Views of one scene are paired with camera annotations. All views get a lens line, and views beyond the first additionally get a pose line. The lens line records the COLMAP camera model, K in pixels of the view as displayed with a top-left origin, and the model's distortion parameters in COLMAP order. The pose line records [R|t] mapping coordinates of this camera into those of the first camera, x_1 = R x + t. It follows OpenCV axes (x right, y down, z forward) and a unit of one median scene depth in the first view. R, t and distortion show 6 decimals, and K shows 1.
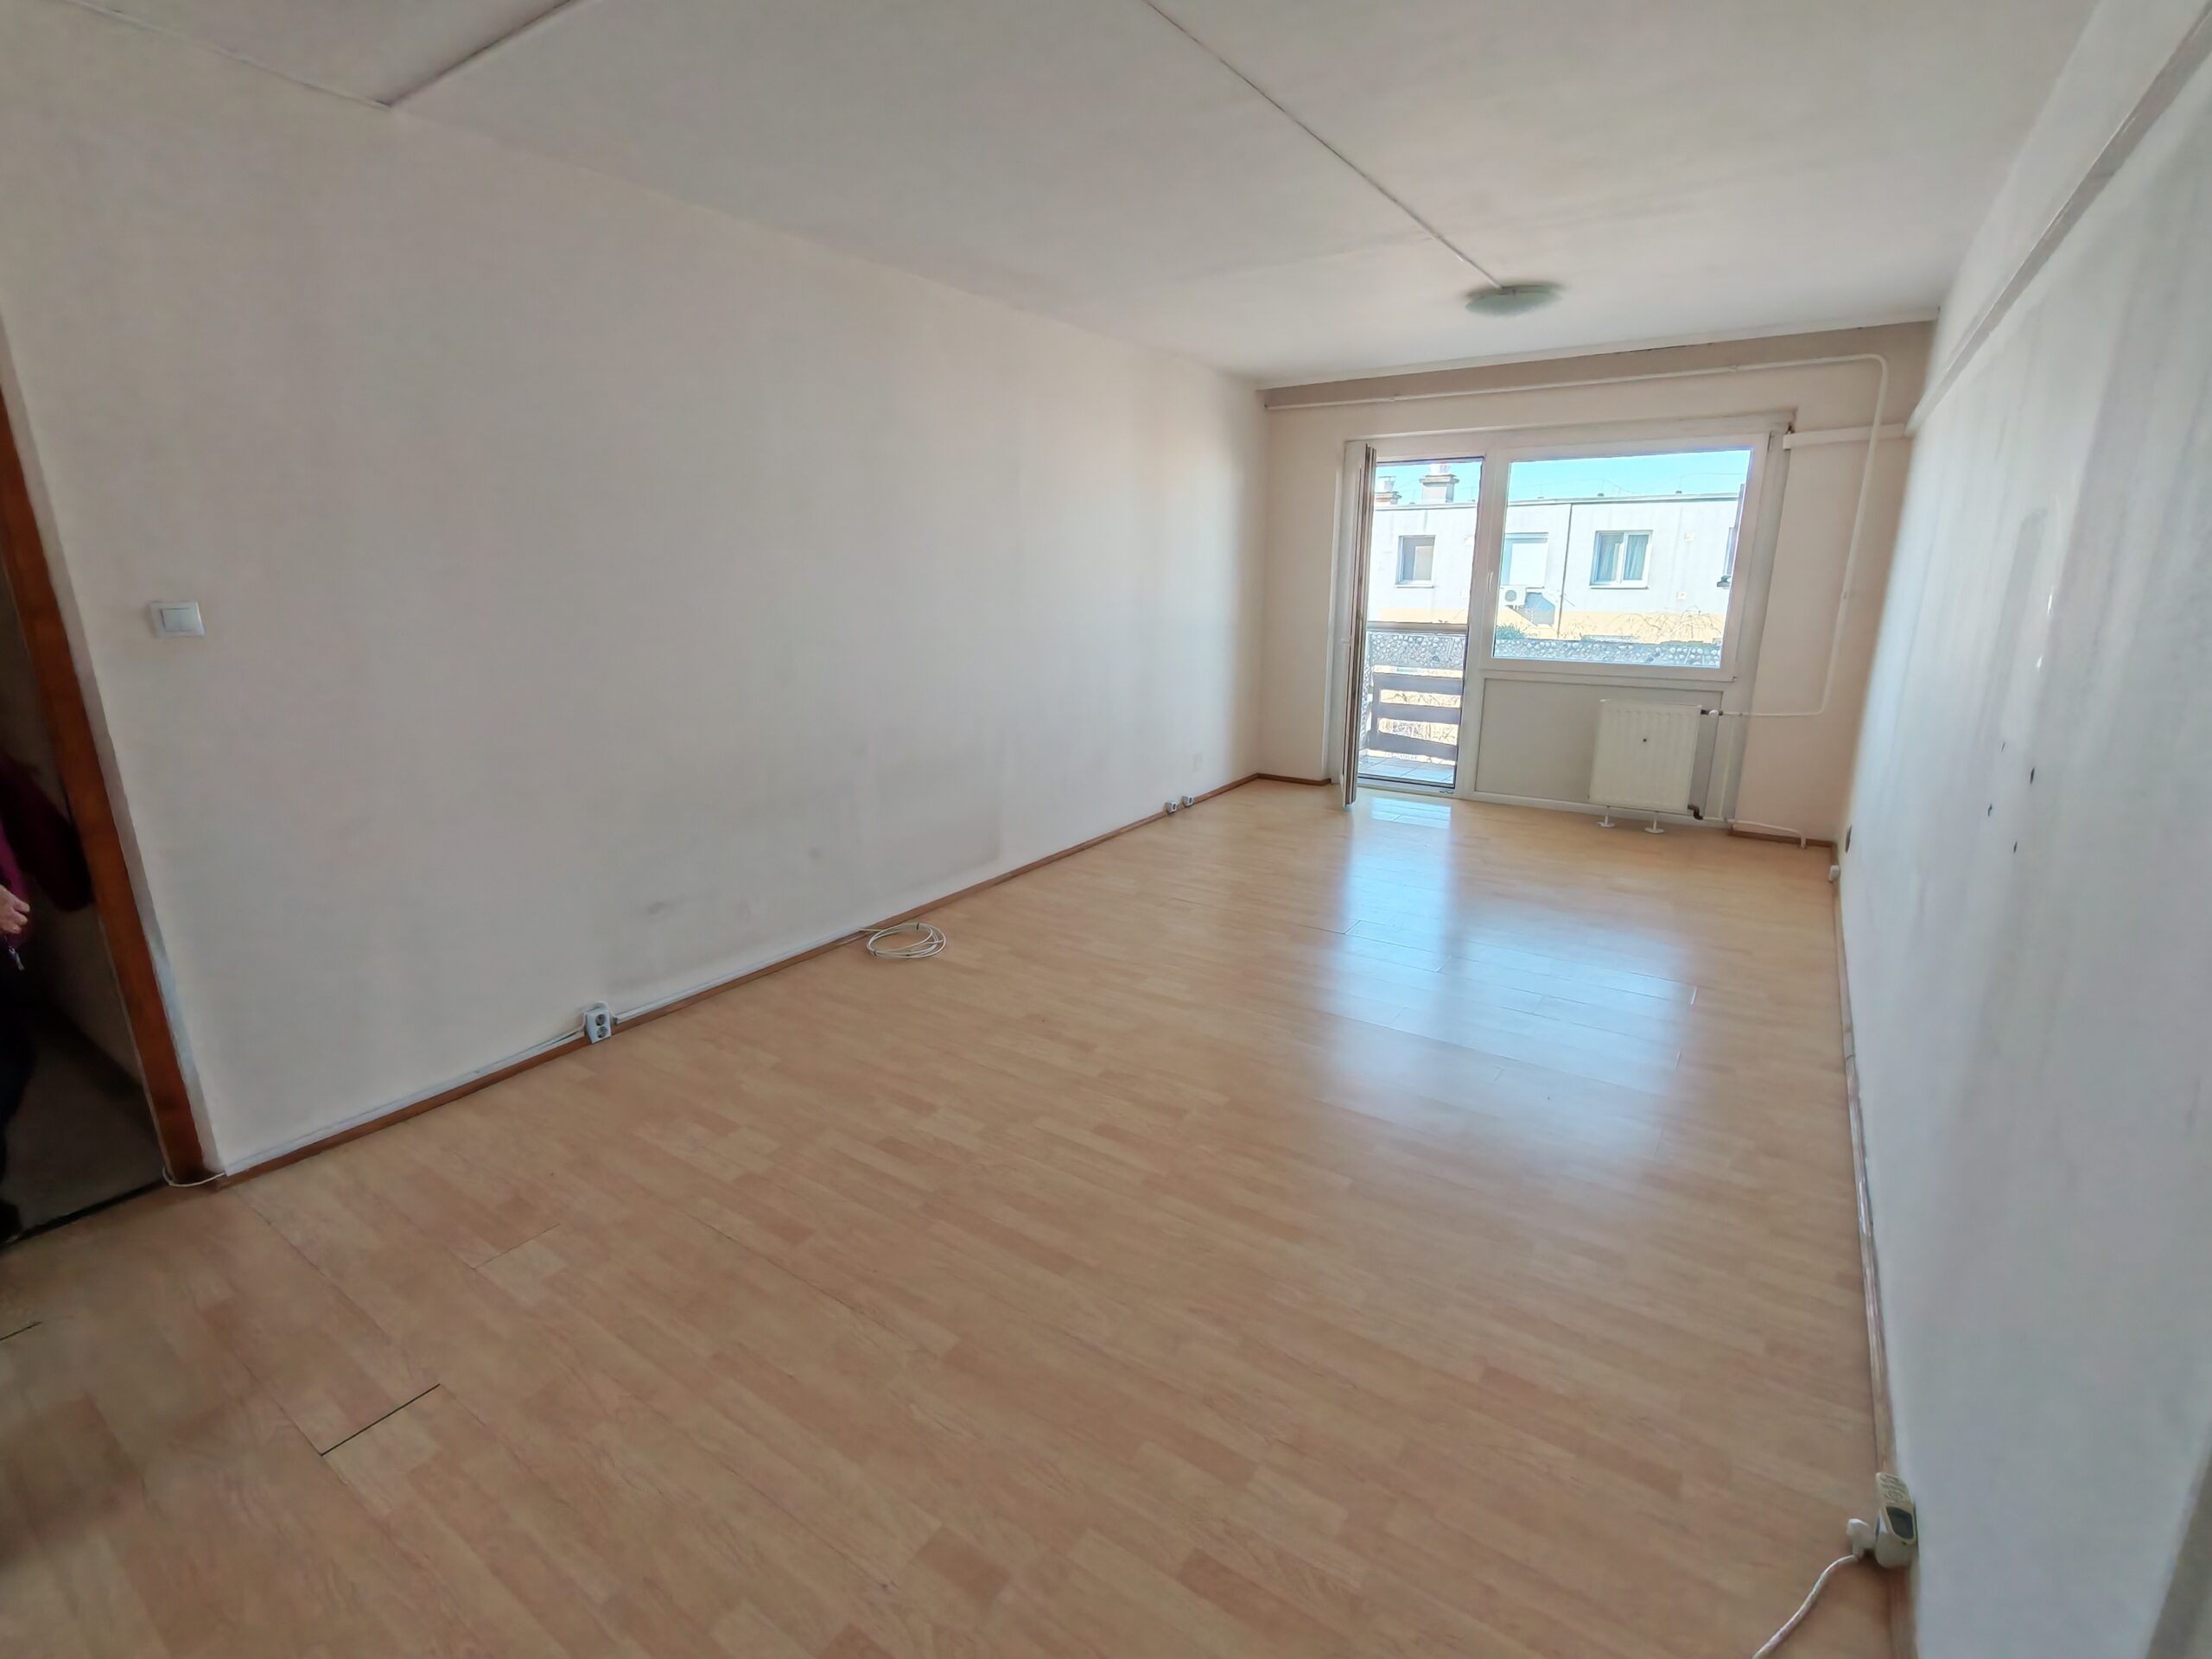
lens RADIAL K [[1012.3, 0, 1107.0], [0, 1012.3, 830.2], [0, 0, 1]] dist [-0.001468, -0.000262]
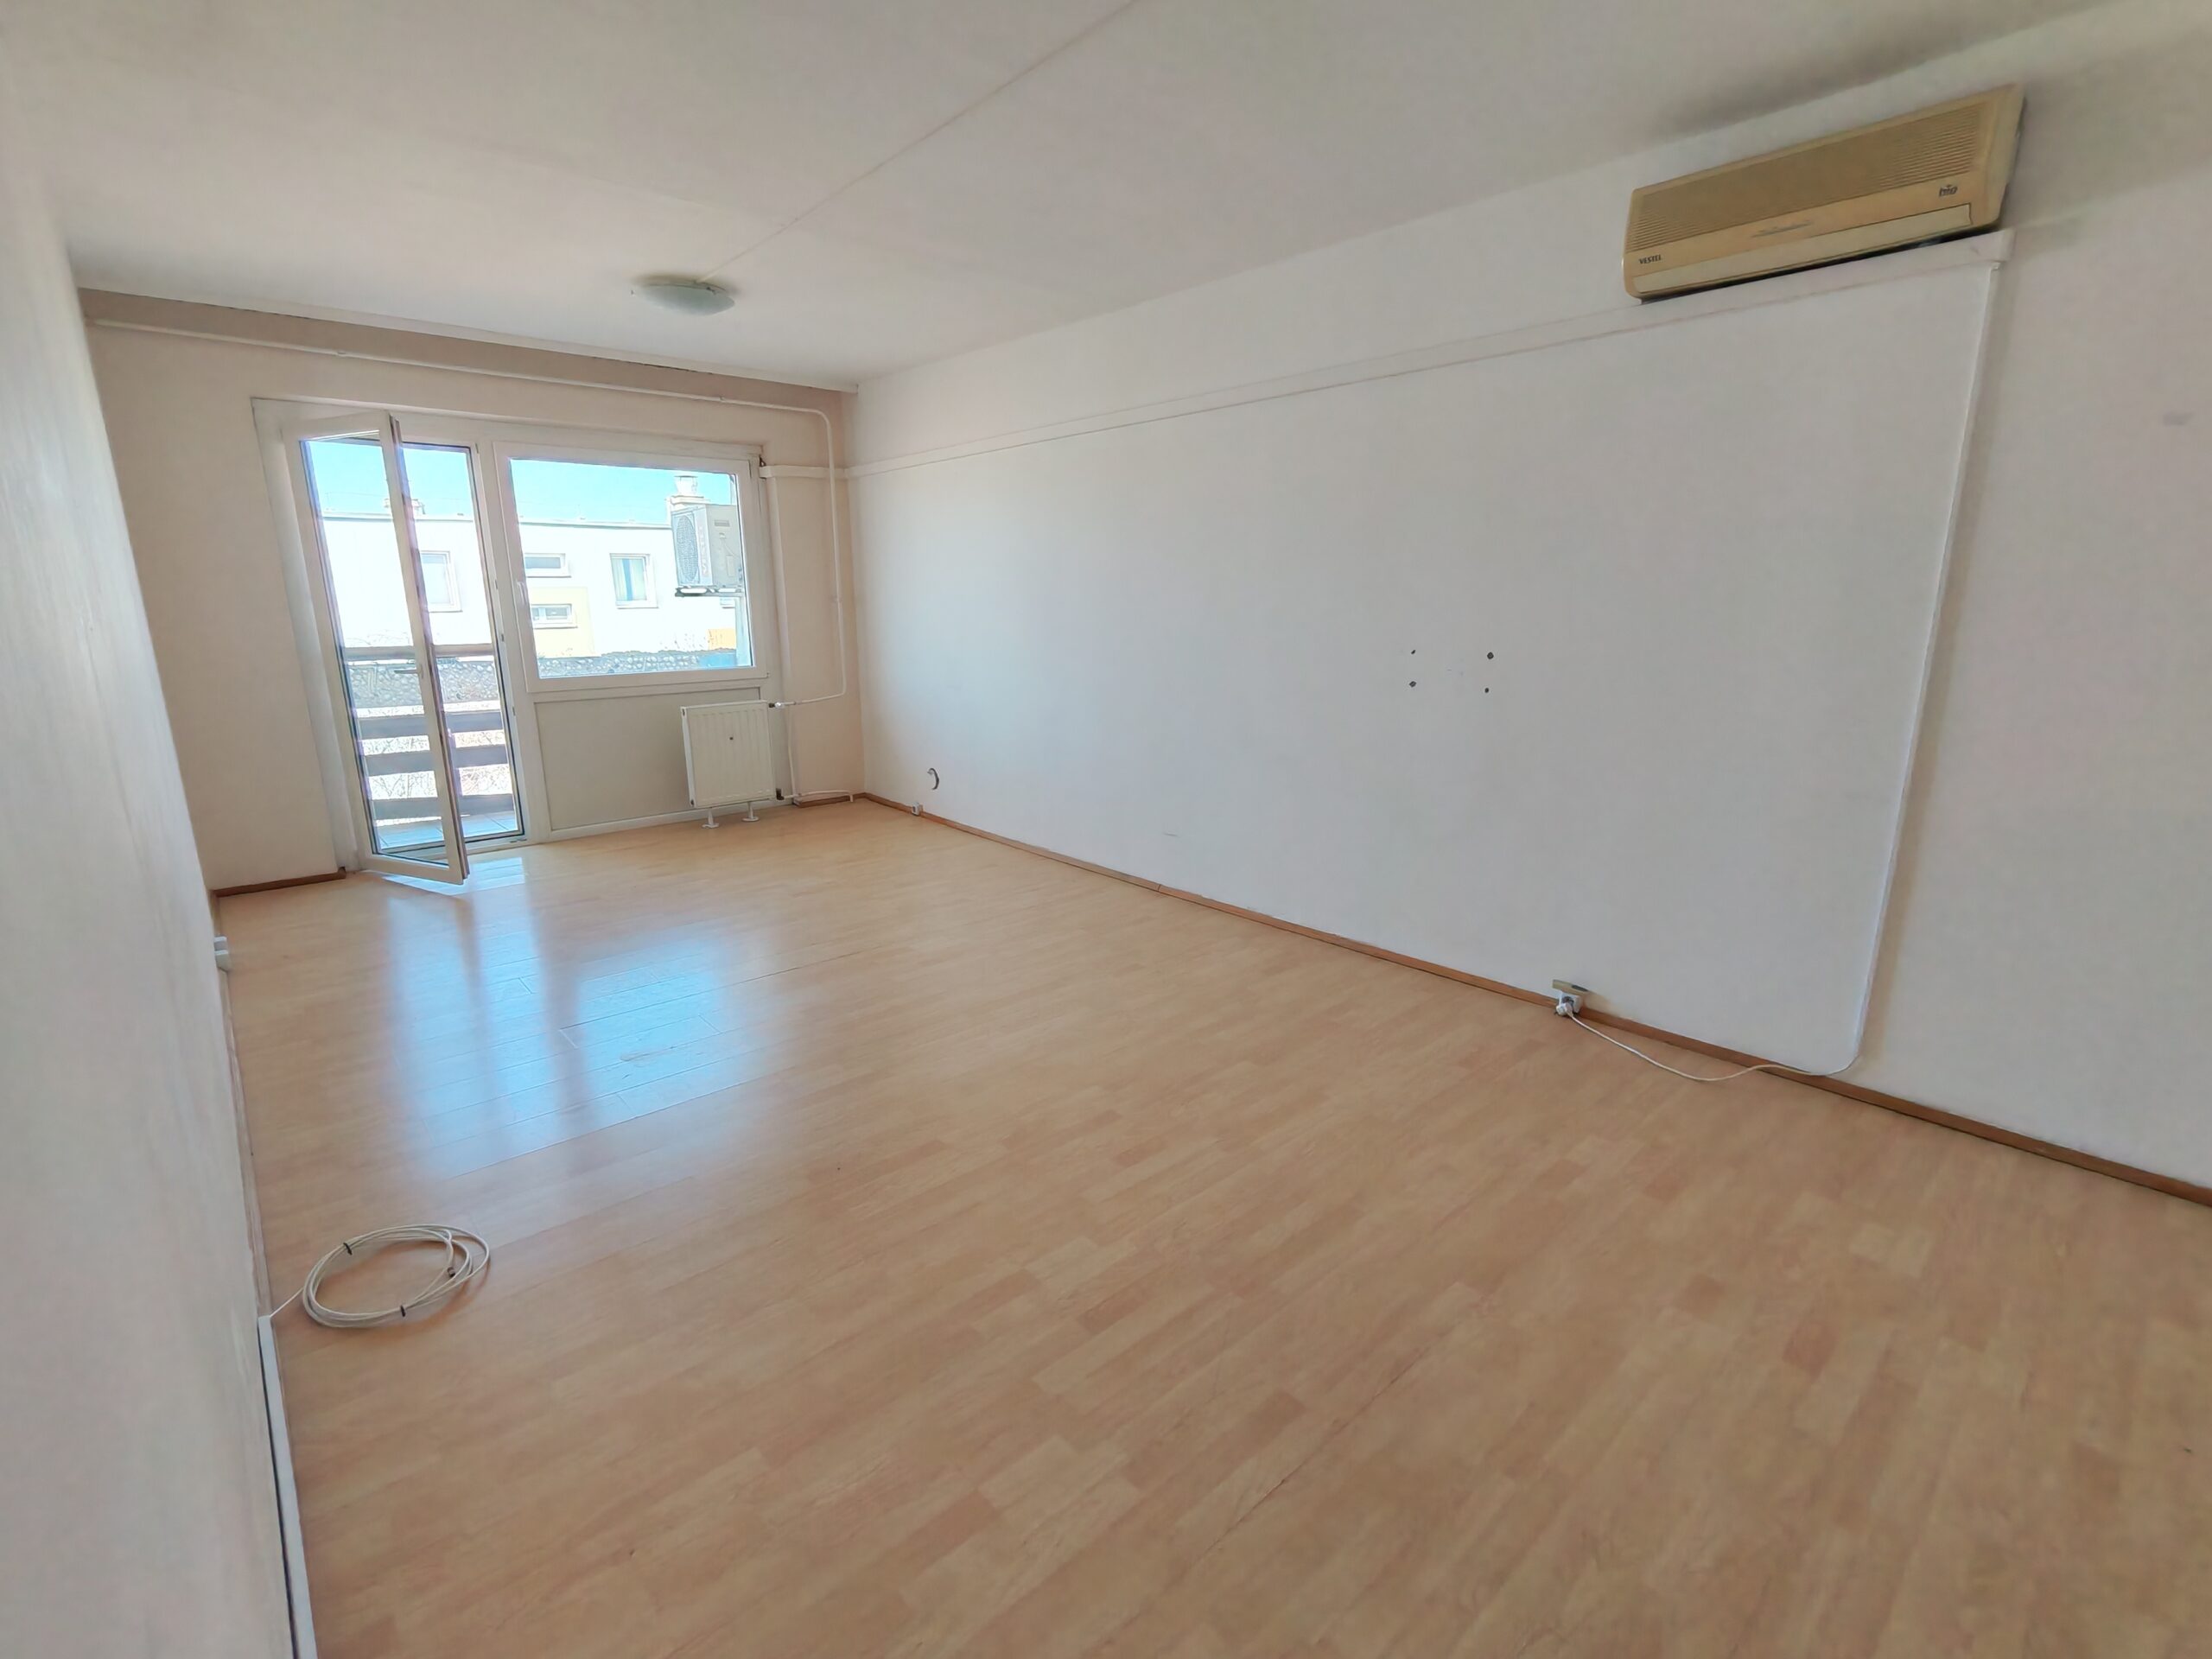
lens RADIAL K [[1012.3, 0, 1092.1], [0, 1012.3, 838.1], [0, 0, 1]] dist [-0.001468, -0.000262]
pose [[0.244165, -0.229500, 0.942185, -0.474229], [0.248612, 0.953934, 0.167934, -0.085536], [-0.937324, 0.193235, 0.289974, 0.410592]]
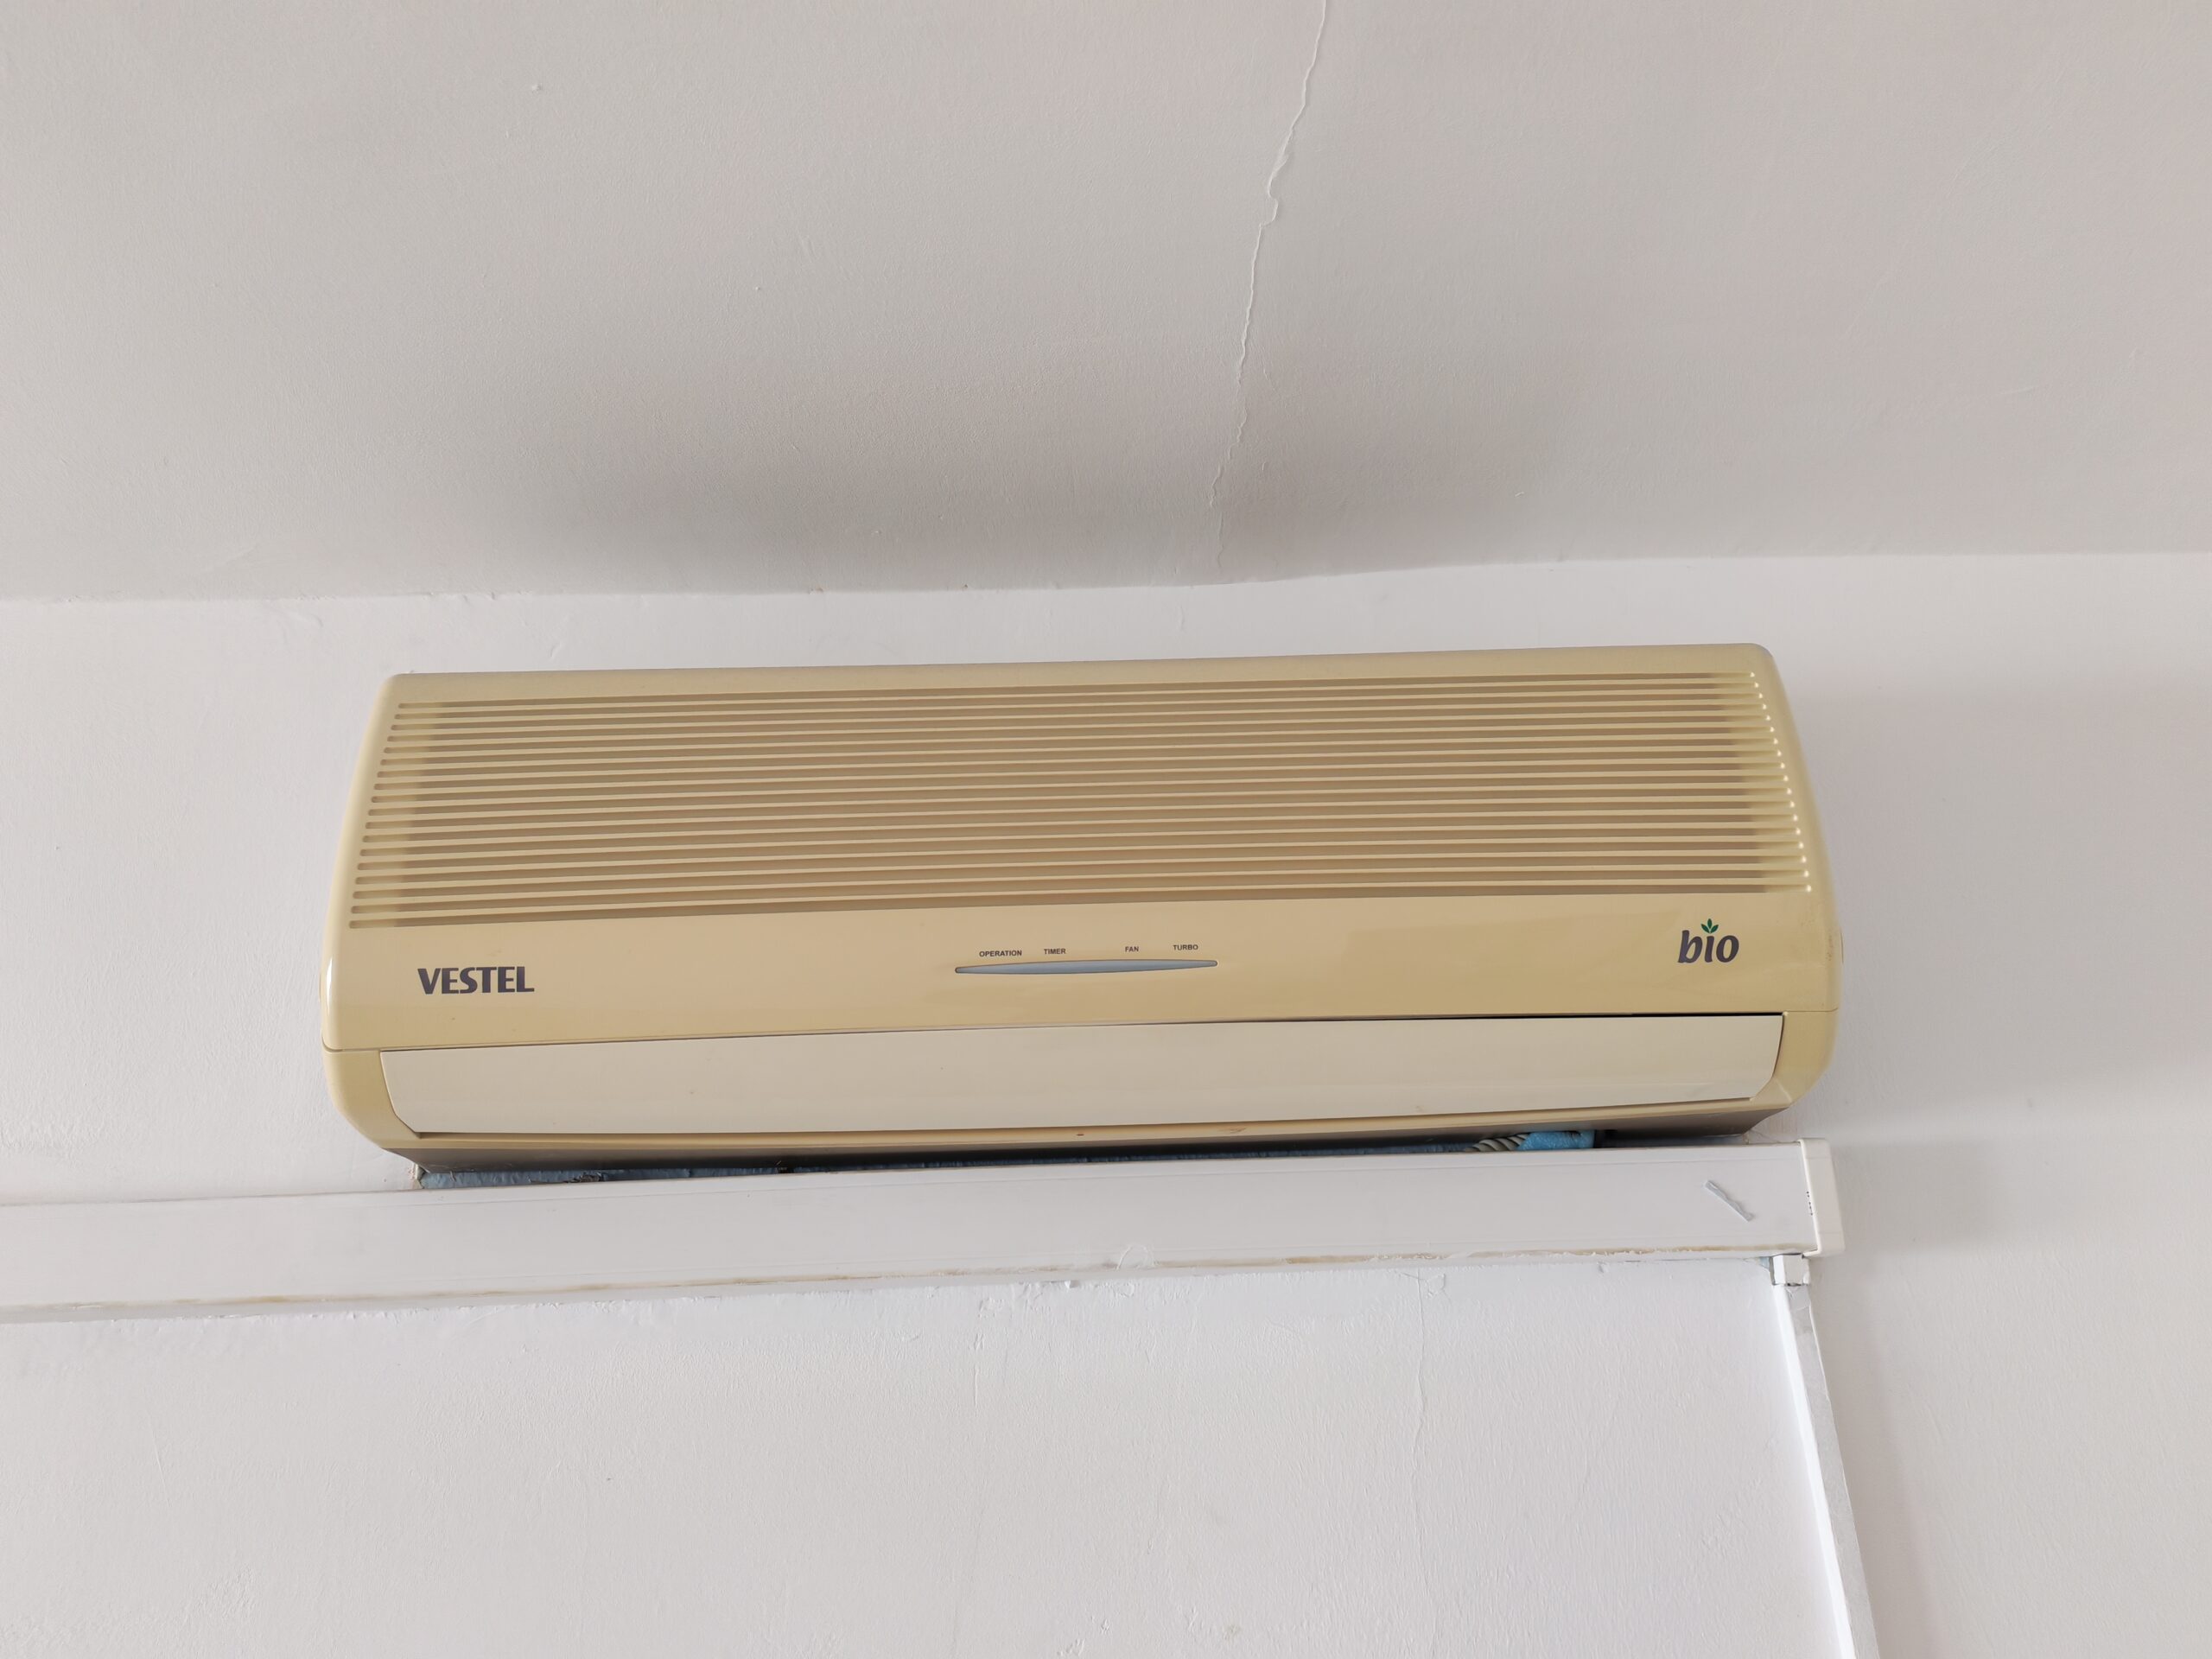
lens RADIAL K [[1730.4, 0, 1108.7], [0, 1730.4, 830.5], [0, 0, 1]] dist [0.005572, -0.000090]
pose [[-0.576776, 0.339892, 0.742834, 0.033635], [0.233821, 0.939975, -0.248545, -0.176180], [-0.782724, 0.030336, -0.621629, 0.279030]]
